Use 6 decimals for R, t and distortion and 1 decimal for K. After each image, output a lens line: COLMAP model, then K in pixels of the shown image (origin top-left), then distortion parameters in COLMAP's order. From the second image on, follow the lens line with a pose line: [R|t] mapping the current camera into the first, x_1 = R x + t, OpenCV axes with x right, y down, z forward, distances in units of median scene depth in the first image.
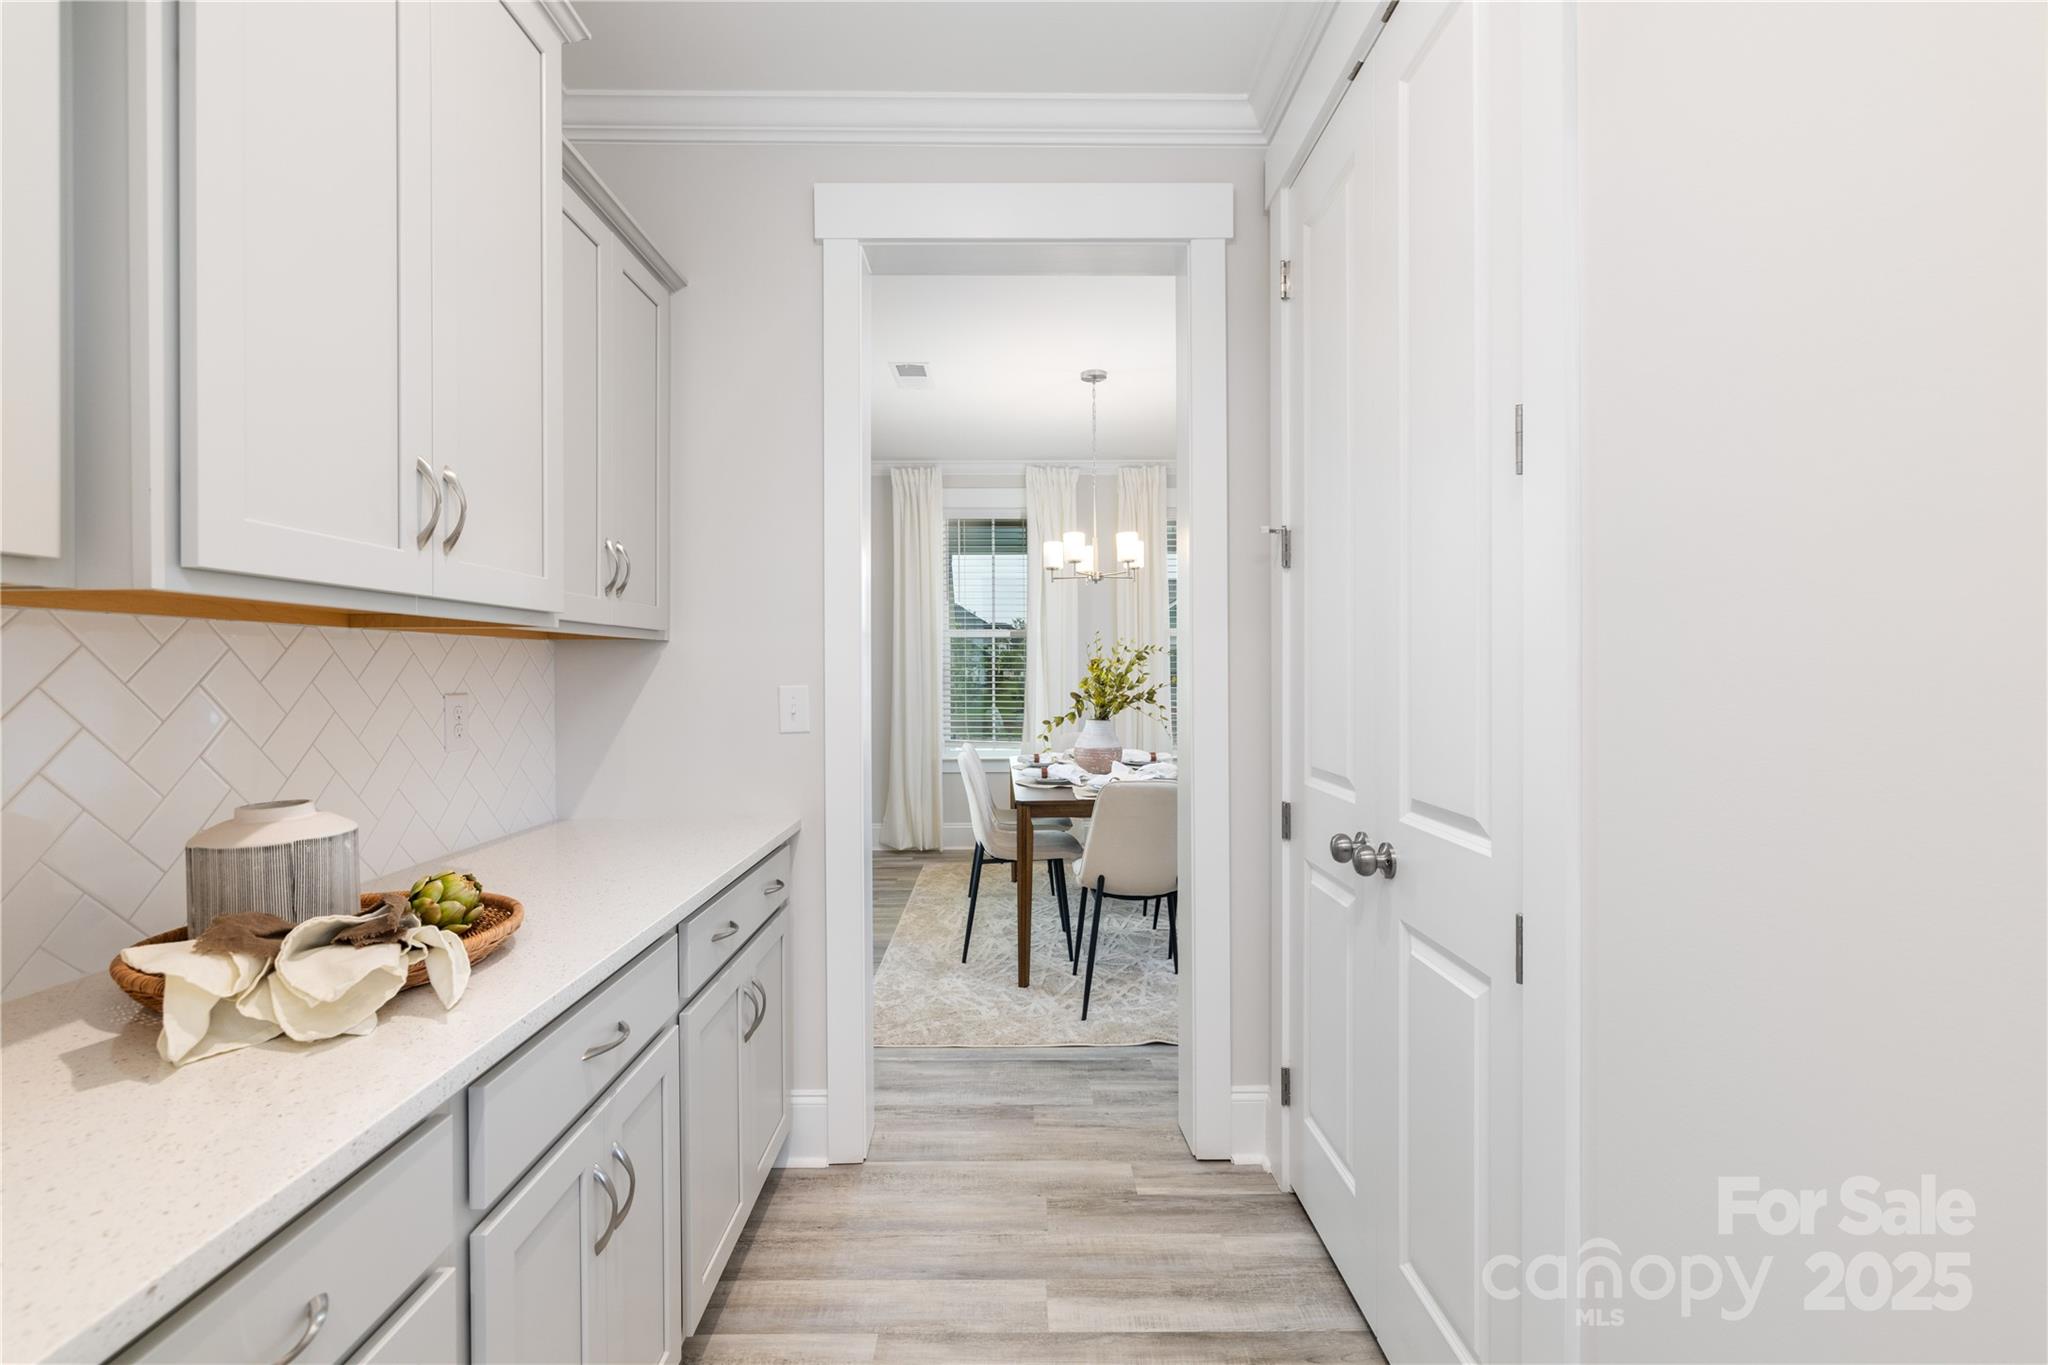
lens RADIAL K [[879.2, 0, 1022.7], [0, 879.2, 683.1], [0, 0, 1]] dist [-0.014146, -0.000267]
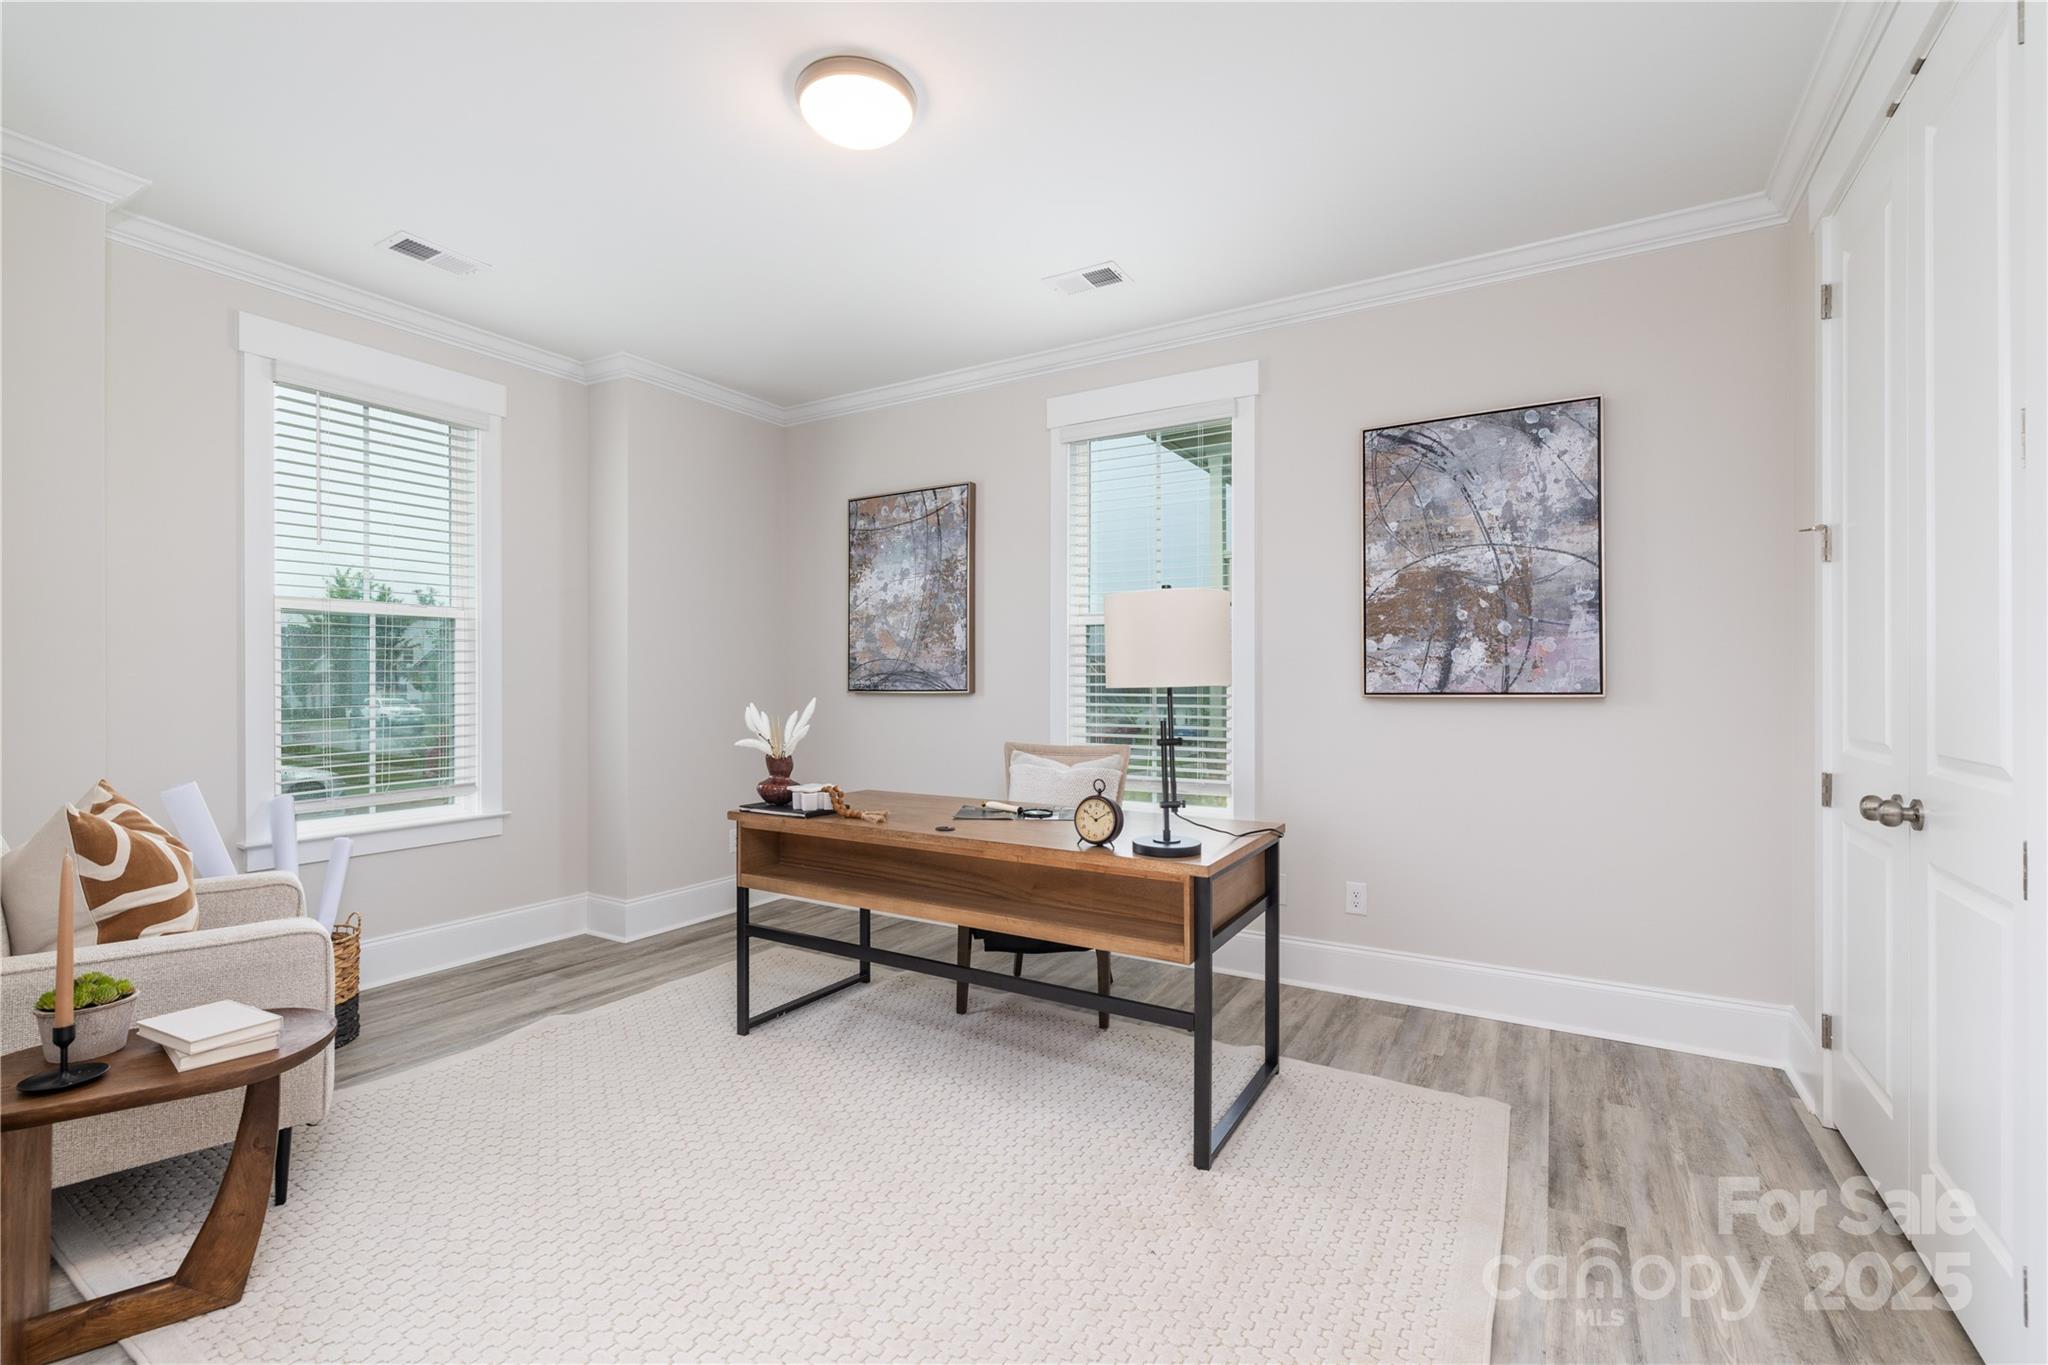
lens RADIAL K [[879.2, 0, 1018.2], [0, 879.2, 685.0], [0, 0, 1]] dist [-0.014146, -0.000267]
pose [[0.848696, -0.004427, -0.528863, 0.015860], [0.000455, 0.999971, -0.007641, 0.036420], [0.528881, 0.006245, 0.848673, -0.530745]]
